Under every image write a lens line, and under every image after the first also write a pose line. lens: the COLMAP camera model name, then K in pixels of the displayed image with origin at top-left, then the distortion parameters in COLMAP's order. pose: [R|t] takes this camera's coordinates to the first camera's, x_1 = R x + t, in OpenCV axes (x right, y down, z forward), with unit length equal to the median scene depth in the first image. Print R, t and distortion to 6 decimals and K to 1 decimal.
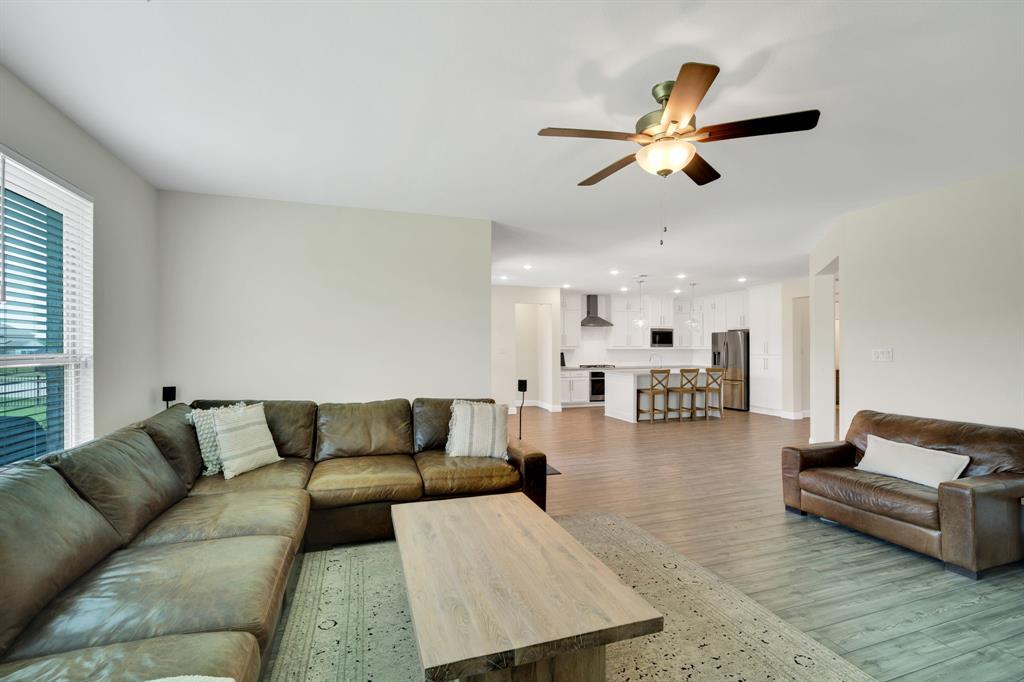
lens RADIAL K [[457.1, 0, 511.9], [0, 457.1, 344.8], [0, 0, 1]] dist [-0.009043, -0.000203]
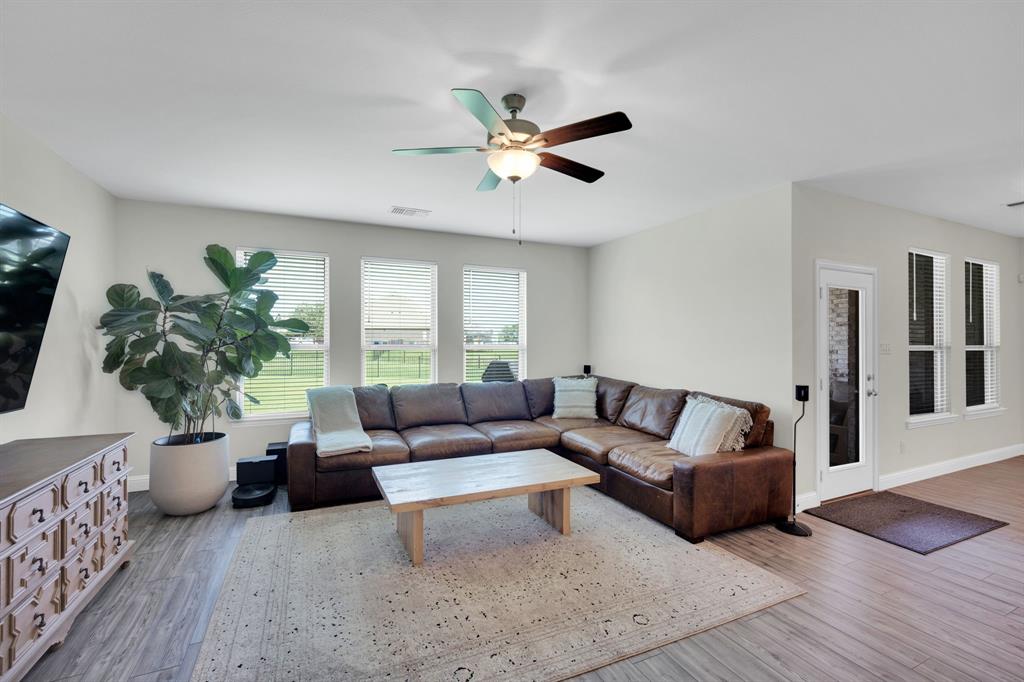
lens RADIAL K [[445.8, 0, 512.0], [0, 445.8, 341.0], [0, 0, 1]] dist [-0.010596, -0.000489]
pose [[0.099387, -0.001571, -0.995048, 0.667445], [0.004732, 0.999988, -0.001106, 0.002234], [0.995038, -0.004599, 0.099393, 0.431274]]
